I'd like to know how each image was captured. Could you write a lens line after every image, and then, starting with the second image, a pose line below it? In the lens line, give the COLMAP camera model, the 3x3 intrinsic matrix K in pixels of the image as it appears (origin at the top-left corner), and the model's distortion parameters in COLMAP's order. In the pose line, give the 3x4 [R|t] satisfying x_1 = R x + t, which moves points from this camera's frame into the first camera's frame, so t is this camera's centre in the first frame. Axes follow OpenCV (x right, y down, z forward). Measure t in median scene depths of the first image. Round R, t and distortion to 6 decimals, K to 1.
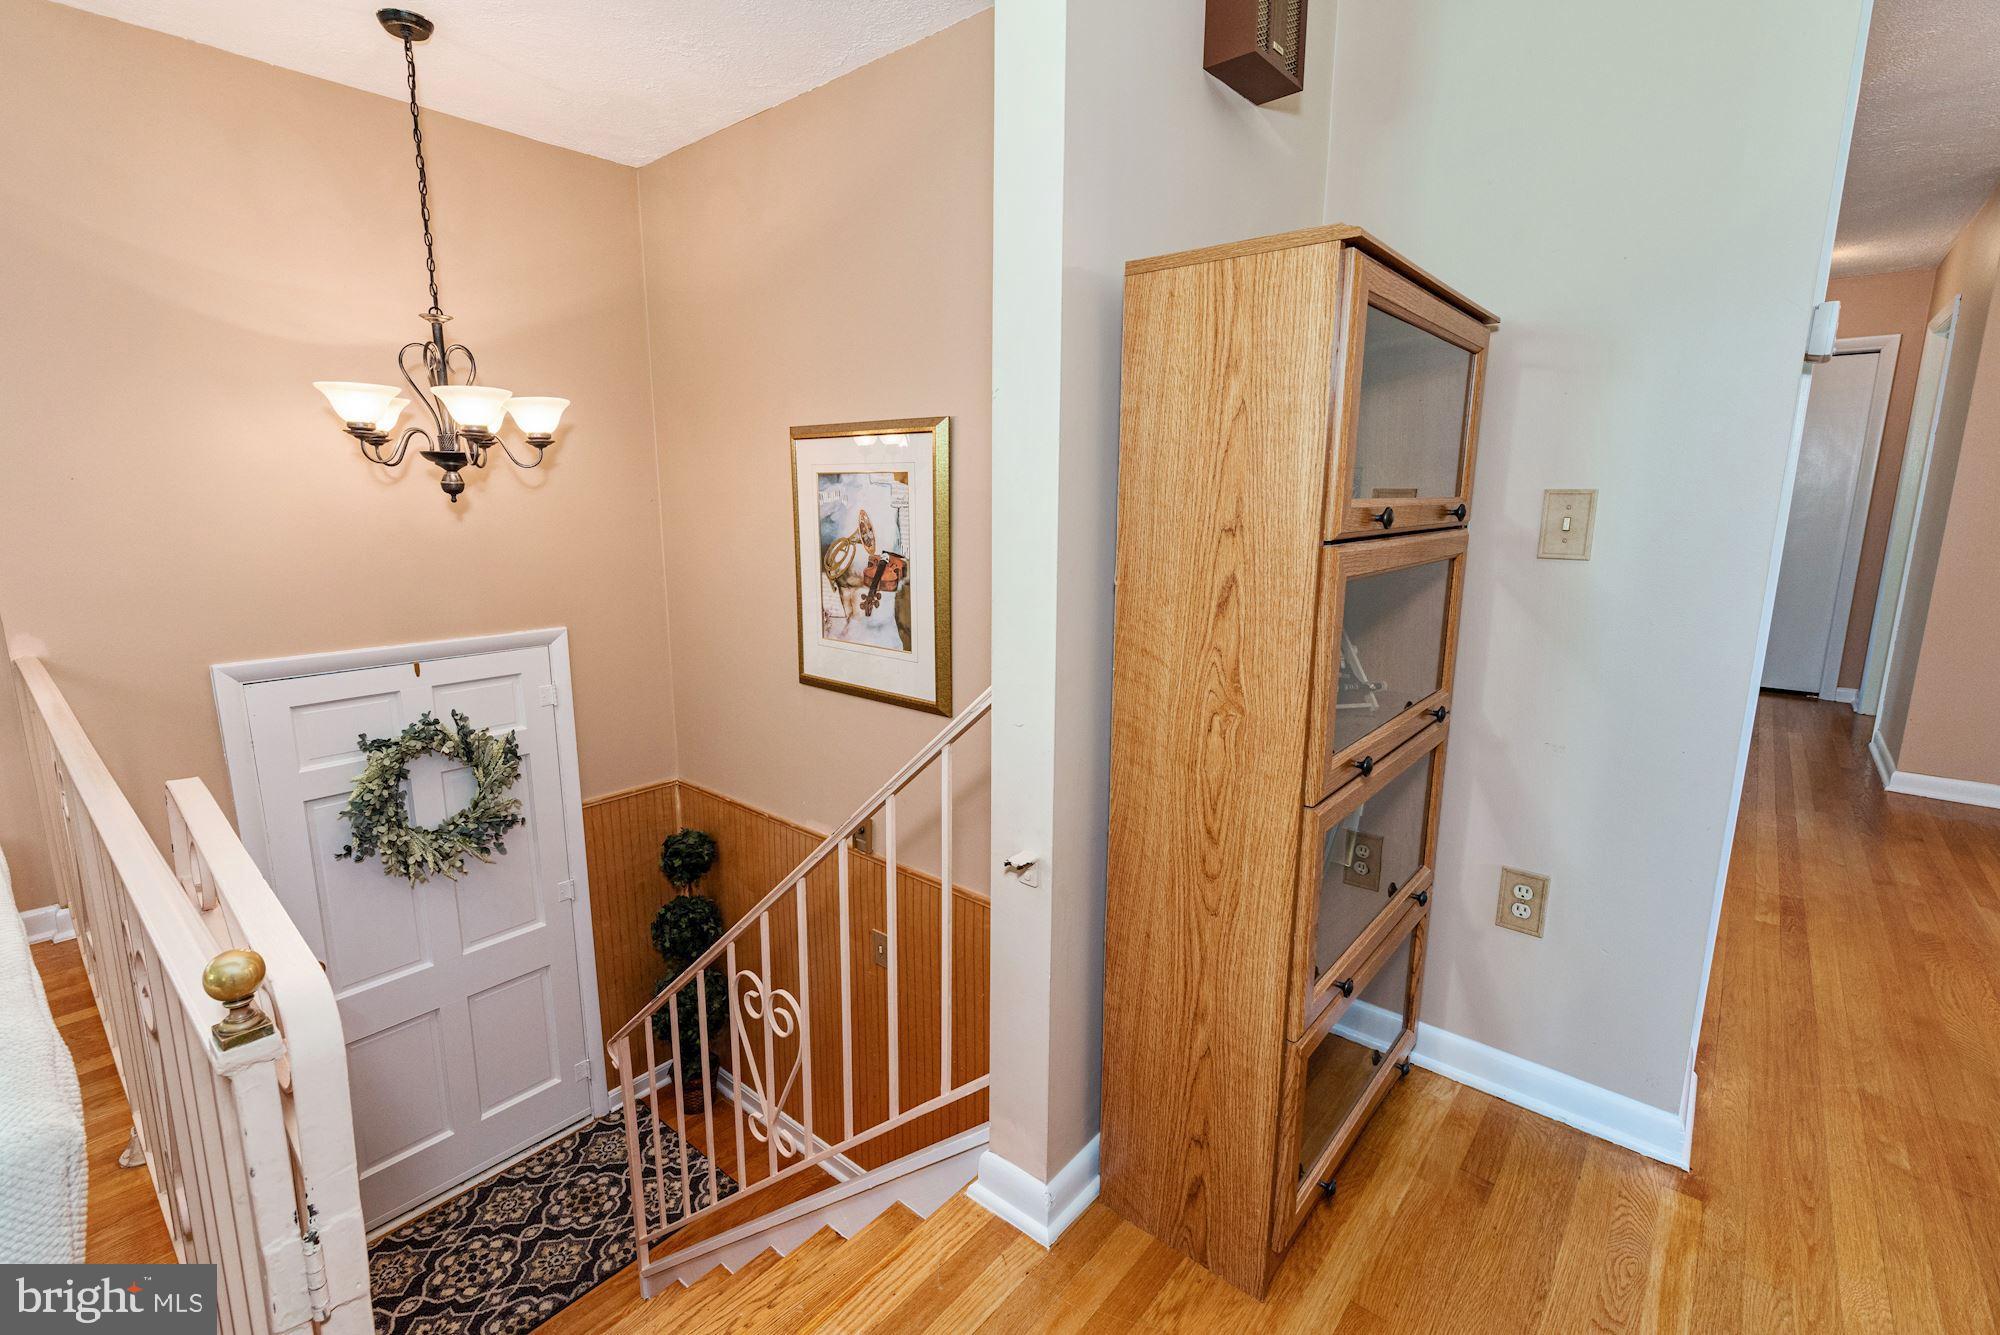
lens RADIAL K [[865.8, 0, 1014.7], [0, 865.8, 658.7], [0, 0, 1]] dist [-0.004165, -0.000308]
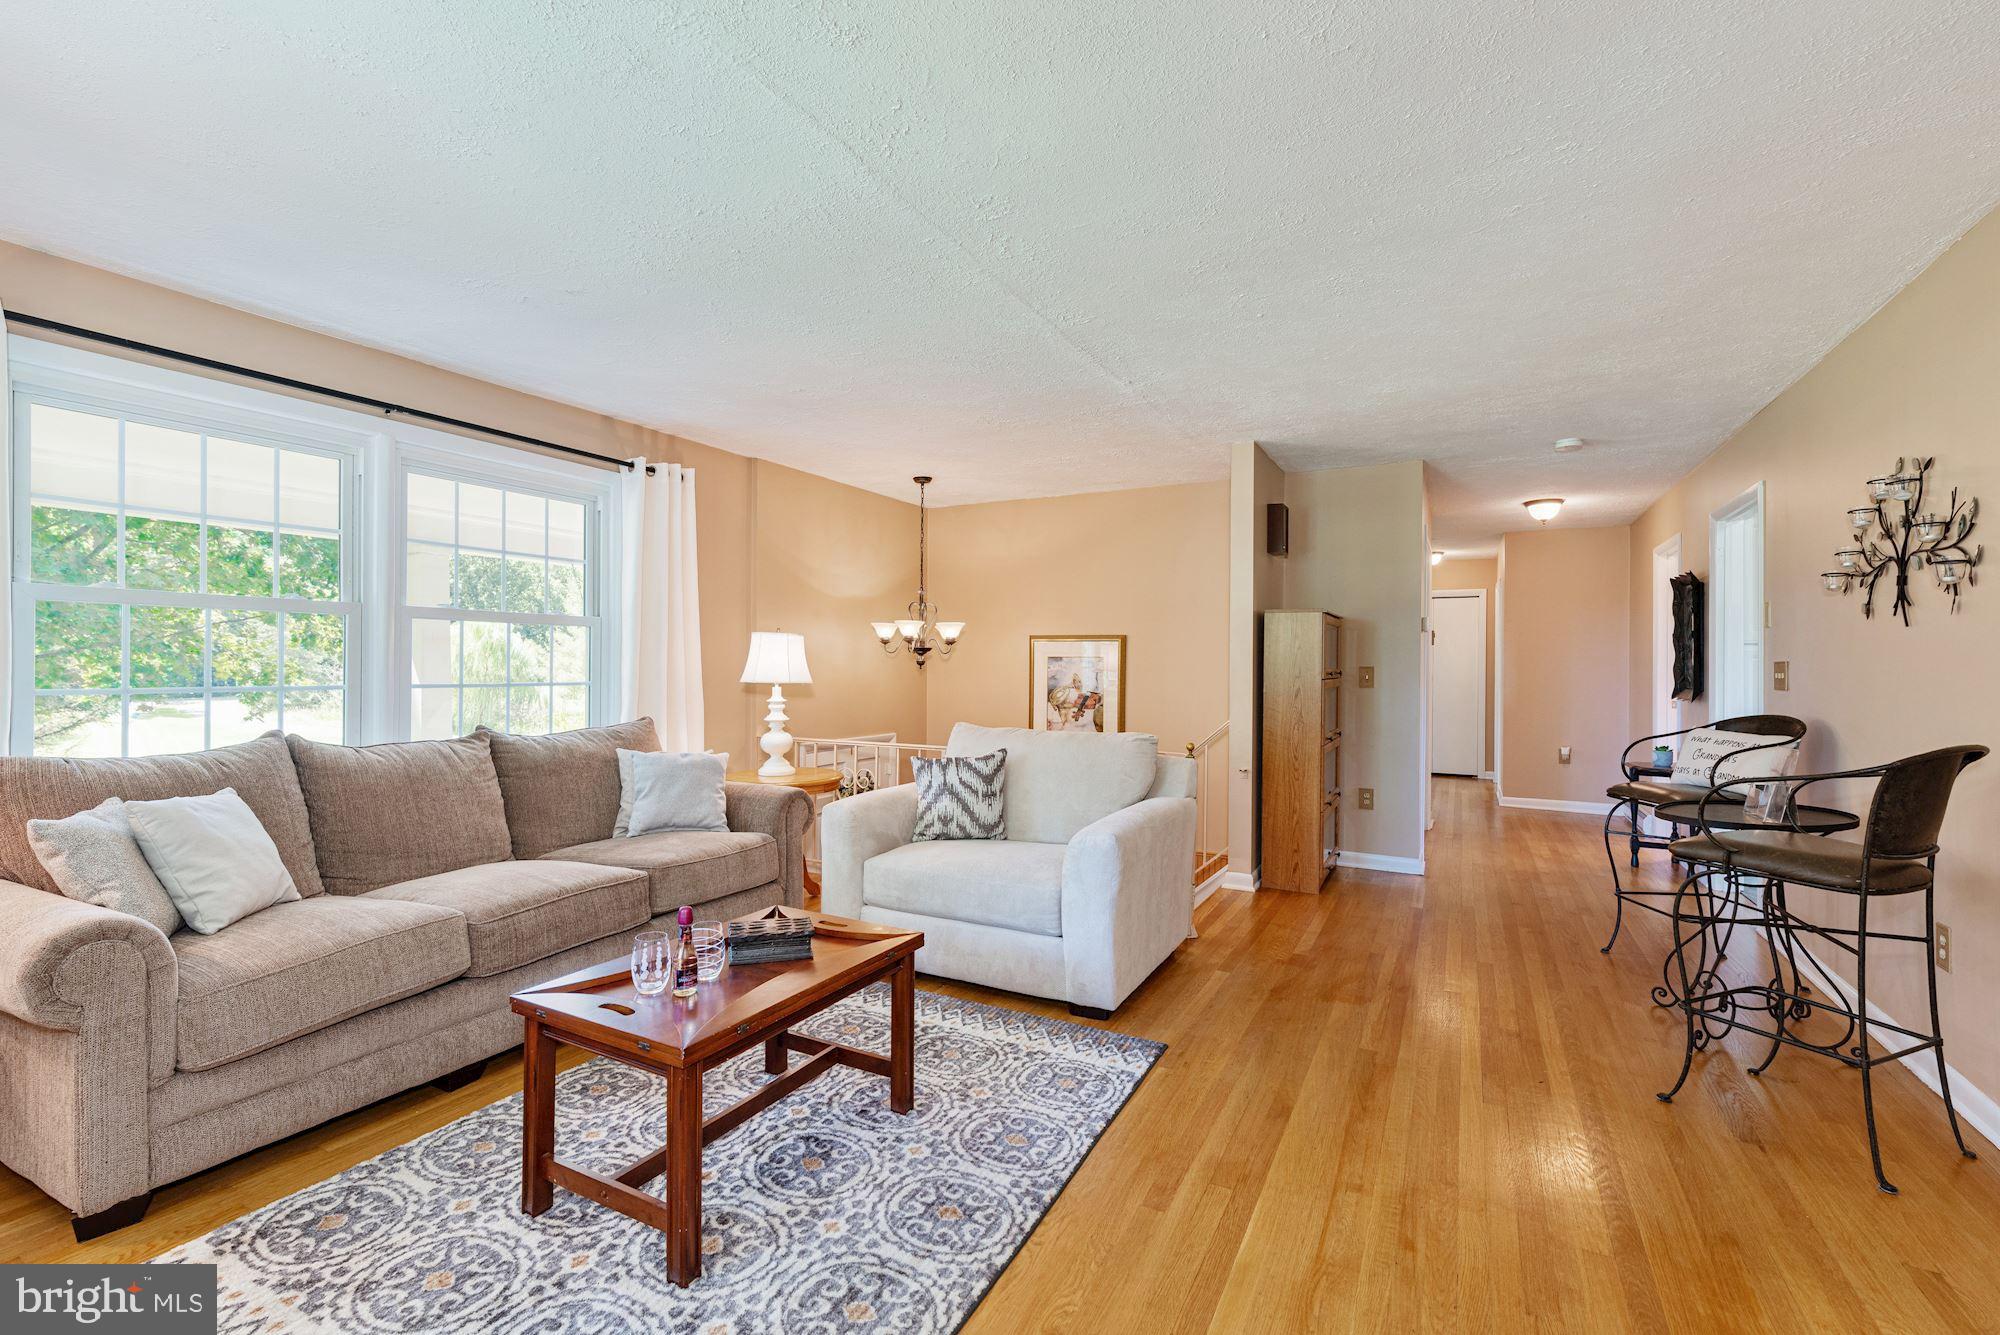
lens RADIAL K [[865.8, 0, 990.6], [0, 865.8, 671.3], [0, 0, 1]] dist [-0.004165, -0.000308]
pose [[0.978063, 0.005151, 0.208245, -0.867680], [0.032677, 0.983524, -0.177802, 0.216484], [-0.205730, 0.180706, 0.961780, -1.124467]]
